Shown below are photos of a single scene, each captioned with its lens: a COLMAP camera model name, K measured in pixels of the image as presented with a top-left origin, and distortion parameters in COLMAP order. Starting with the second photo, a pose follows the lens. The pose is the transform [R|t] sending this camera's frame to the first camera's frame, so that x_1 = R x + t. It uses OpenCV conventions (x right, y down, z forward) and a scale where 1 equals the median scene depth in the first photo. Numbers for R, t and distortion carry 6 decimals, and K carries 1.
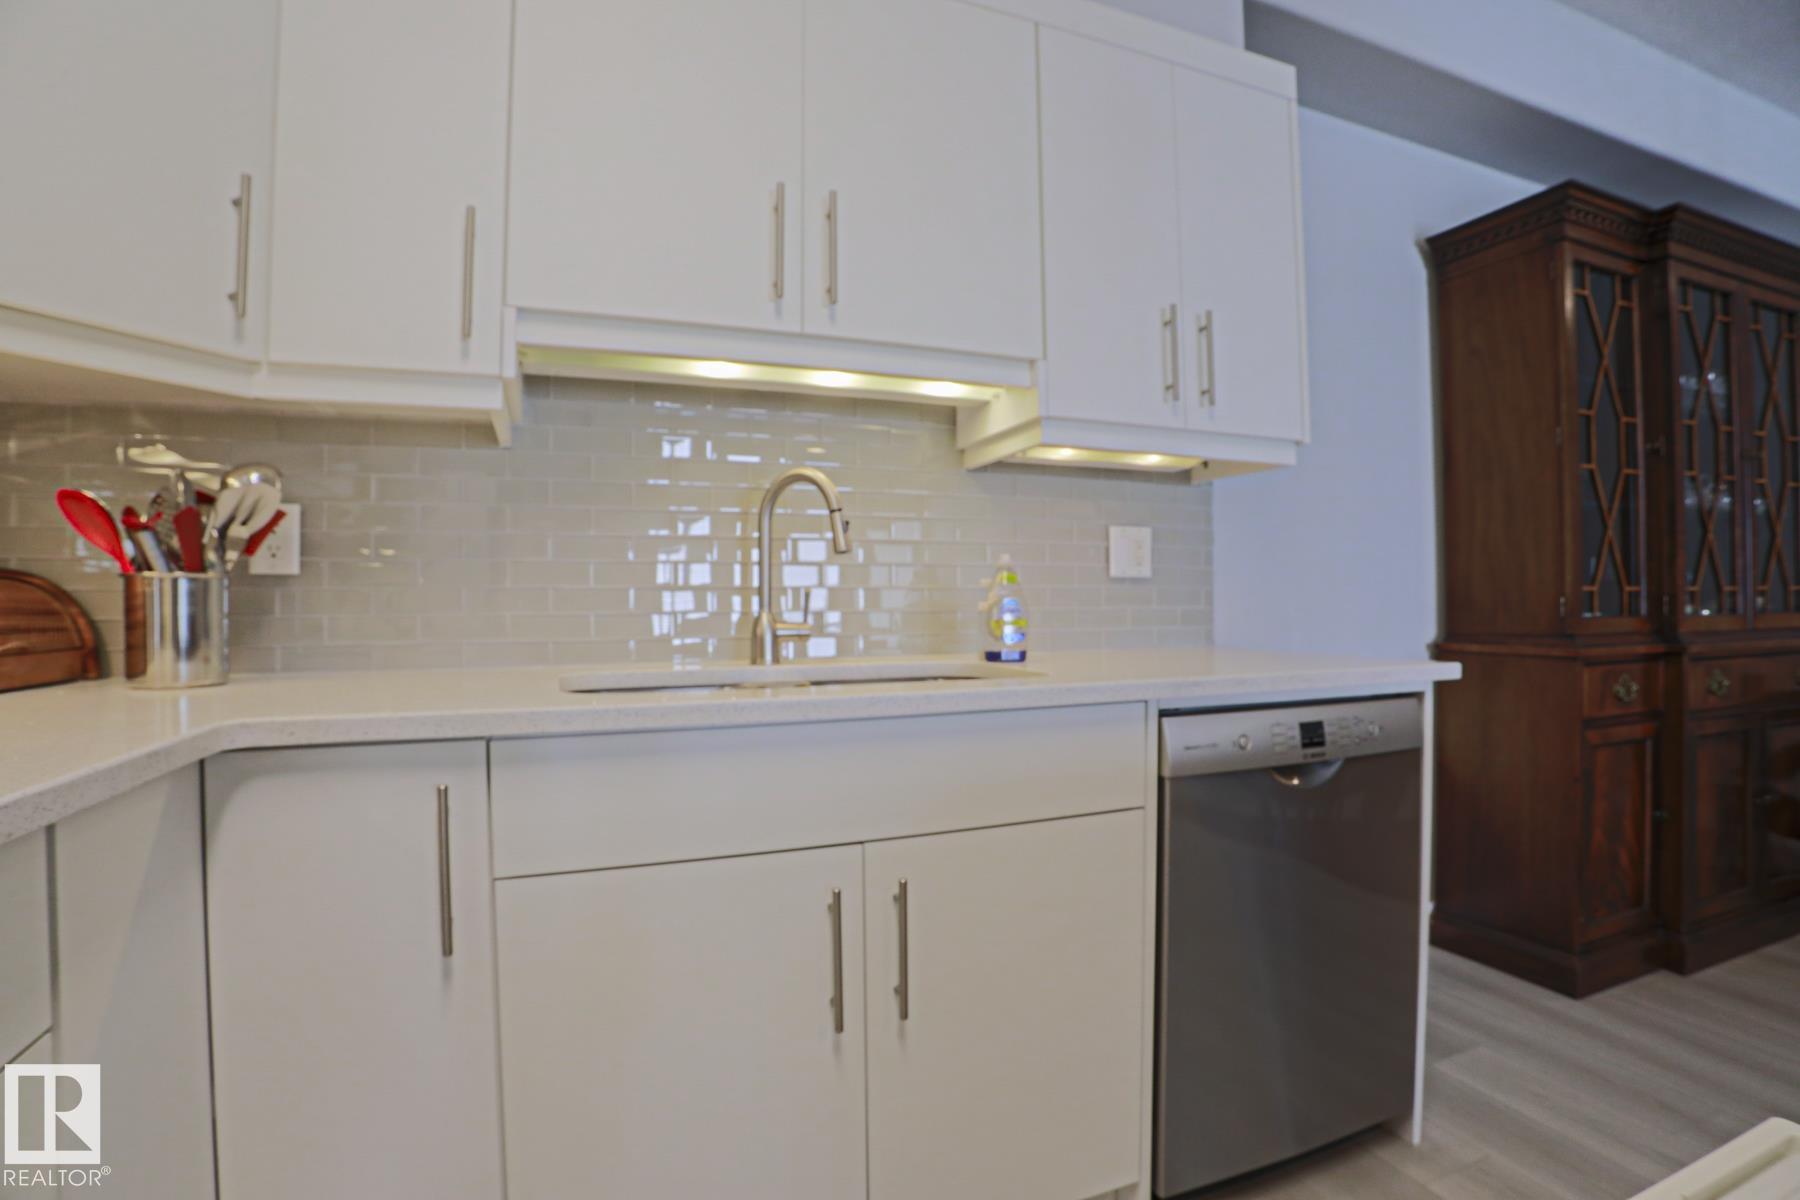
lens RADIAL K [[860.3, 0, 890.9], [0, 860.3, 592.7], [0, 0, 1]] dist [-0.040898, 0.006975]
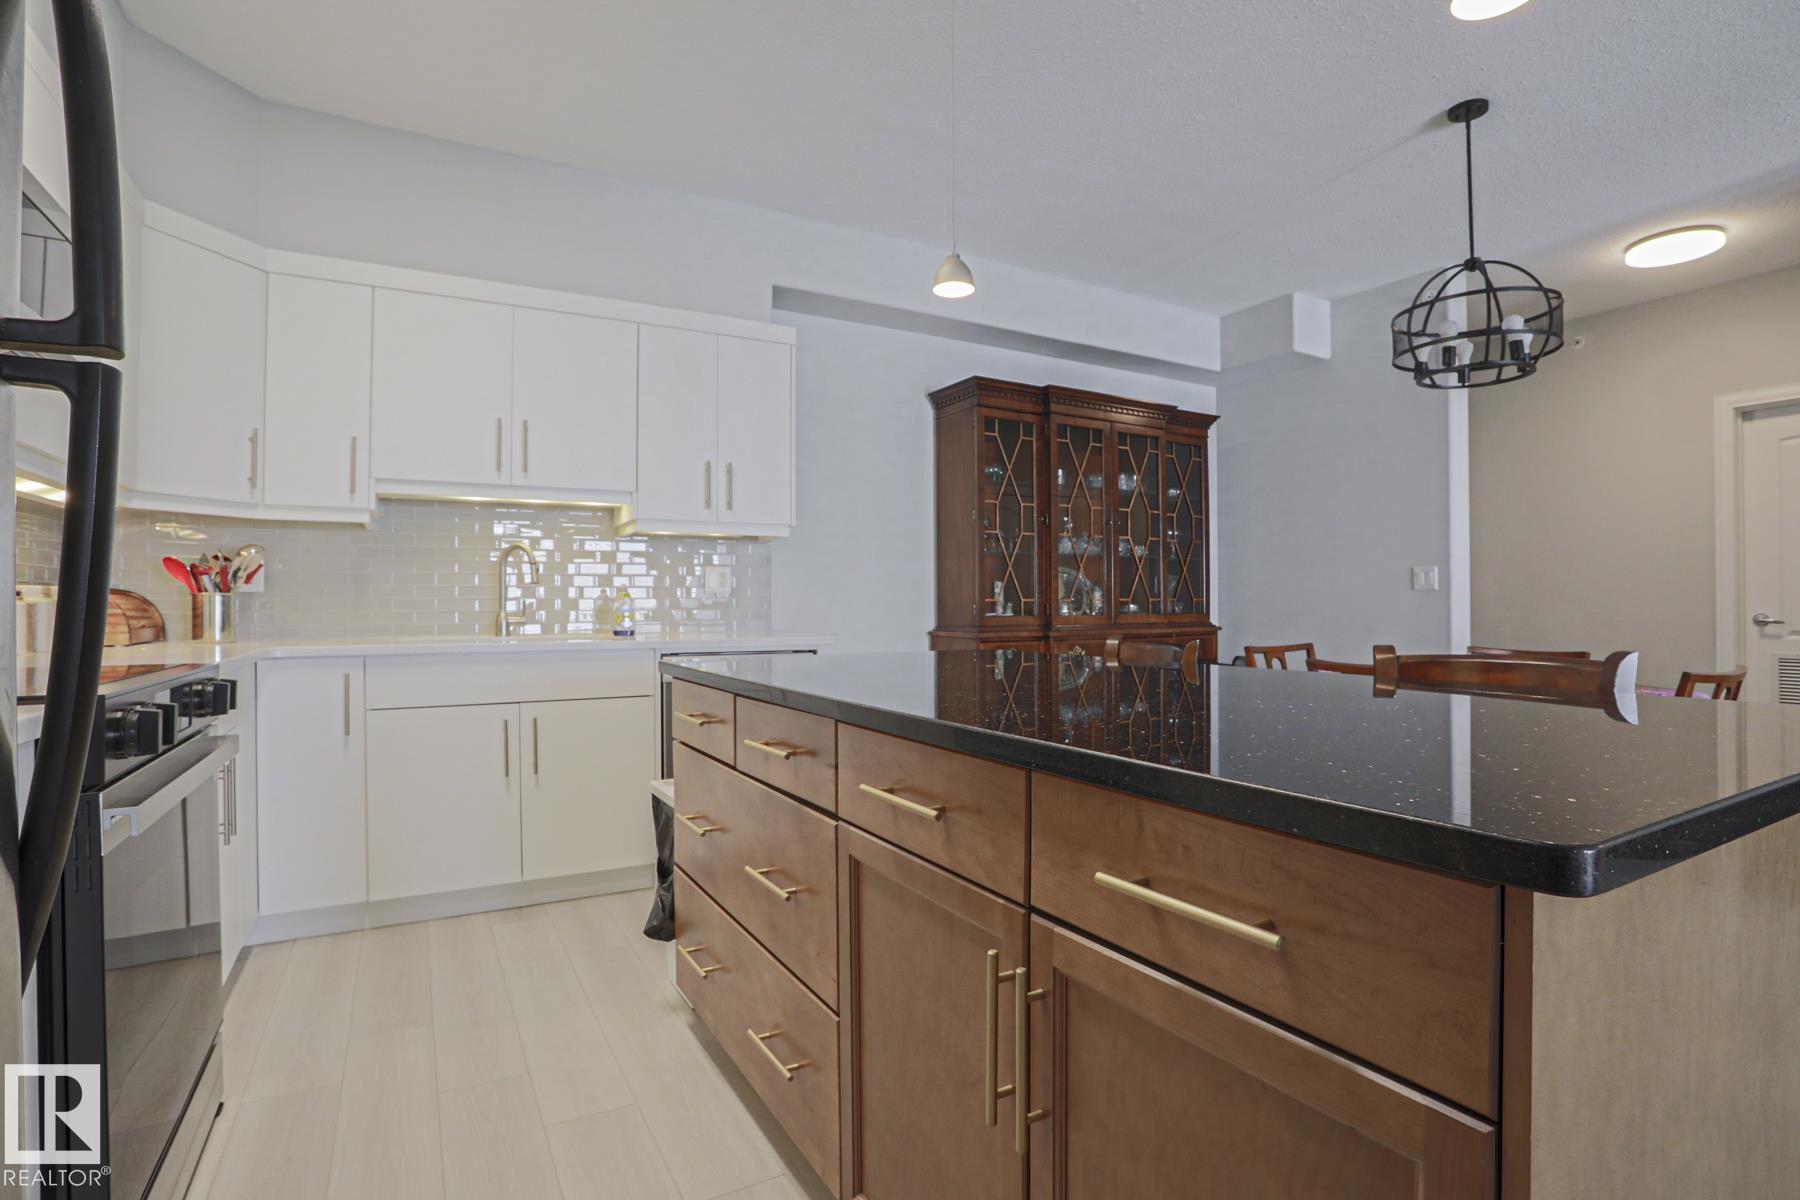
lens RADIAL K [[860.3, 0, 873.9], [0, 860.3, 597.2], [0, 0, 1]] dist [-0.040898, 0.006975]
pose [[0.993216, 0.006265, 0.116111, 0.571932], [-0.007373, 0.999931, 0.009113, -0.040698], [-0.116046, -0.009907, 0.993194, -1.293843]]
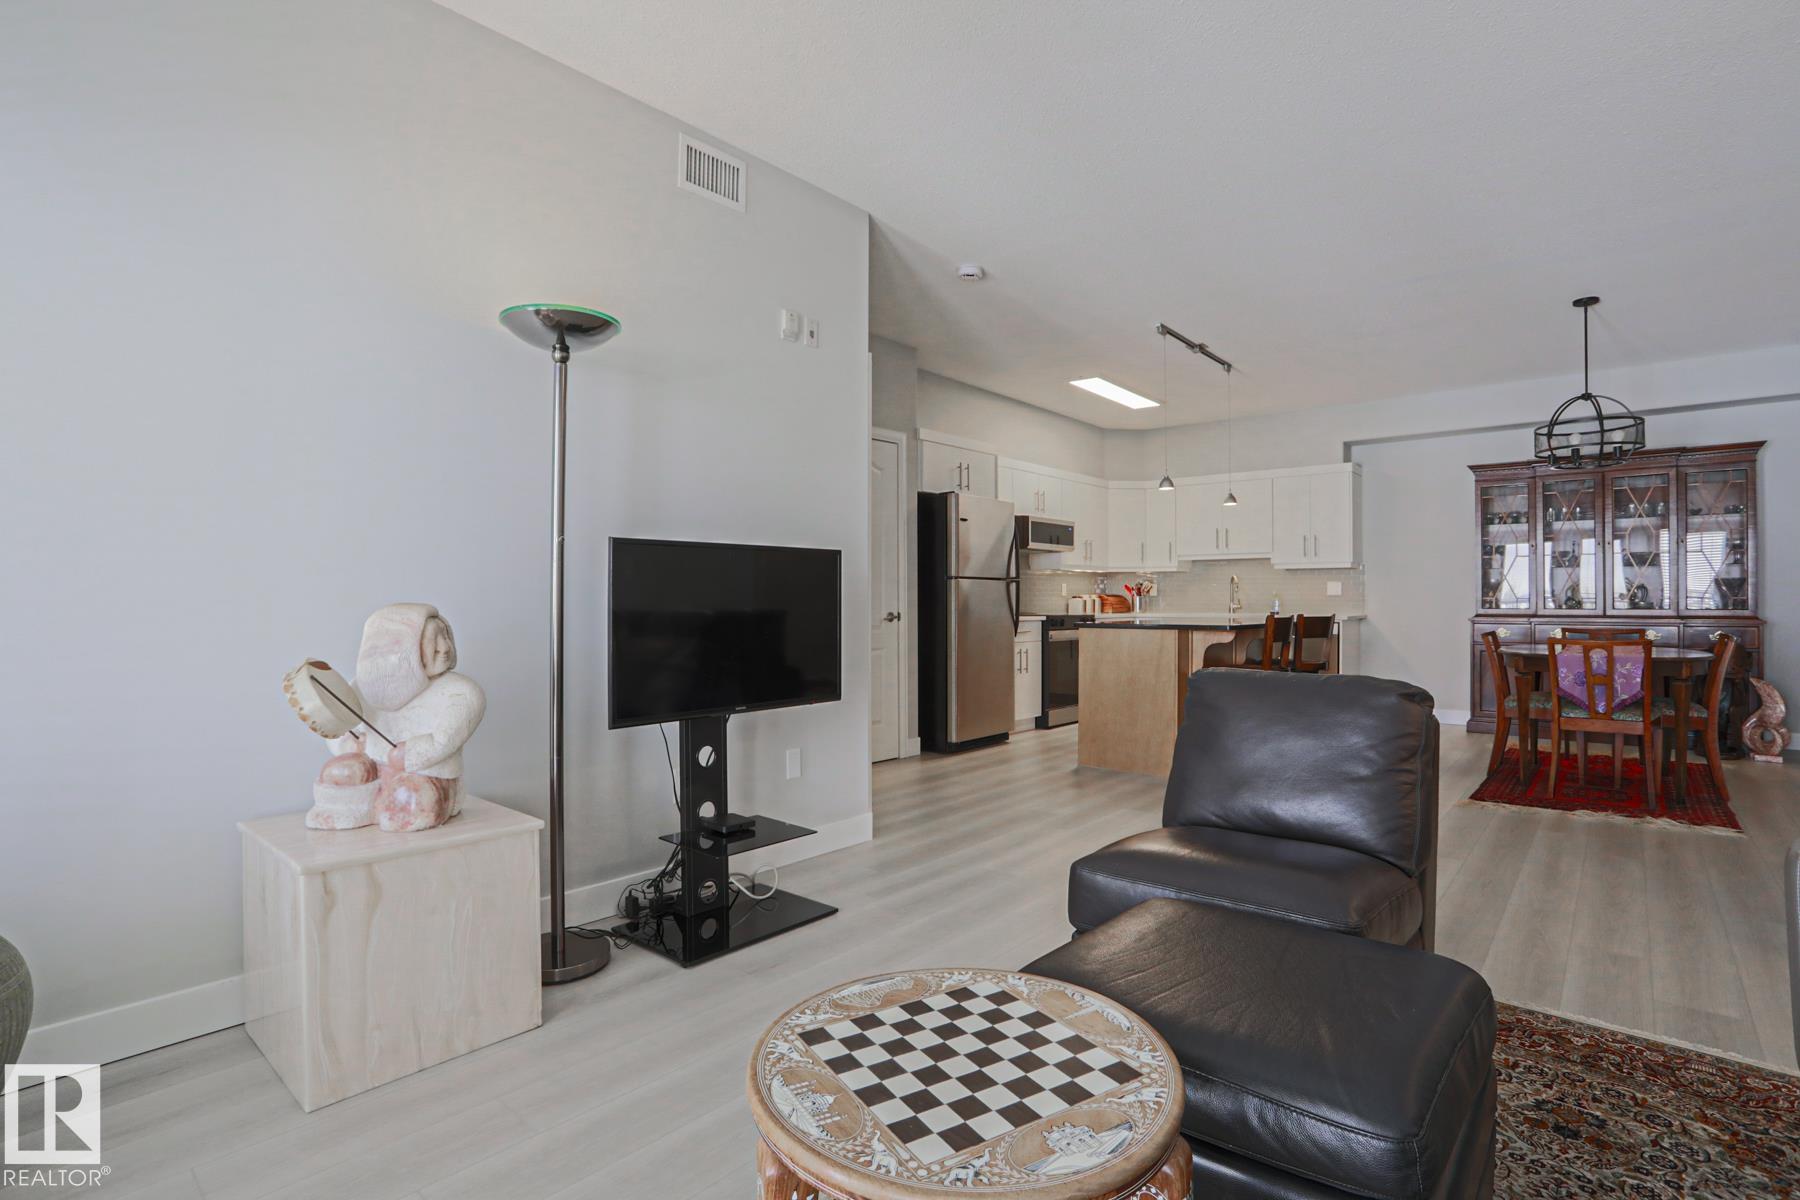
lens RADIAL K [[860.3, 0, 902.0], [0, 860.3, 604.9], [0, 0, 1]] dist [-0.040898, 0.006975]
pose [[0.464656, 0.011767, -0.885413, 3.874012], [0.009889, 0.999780, 0.018477, -0.089909], [0.885436, -0.017342, 0.464437, -3.455998]]
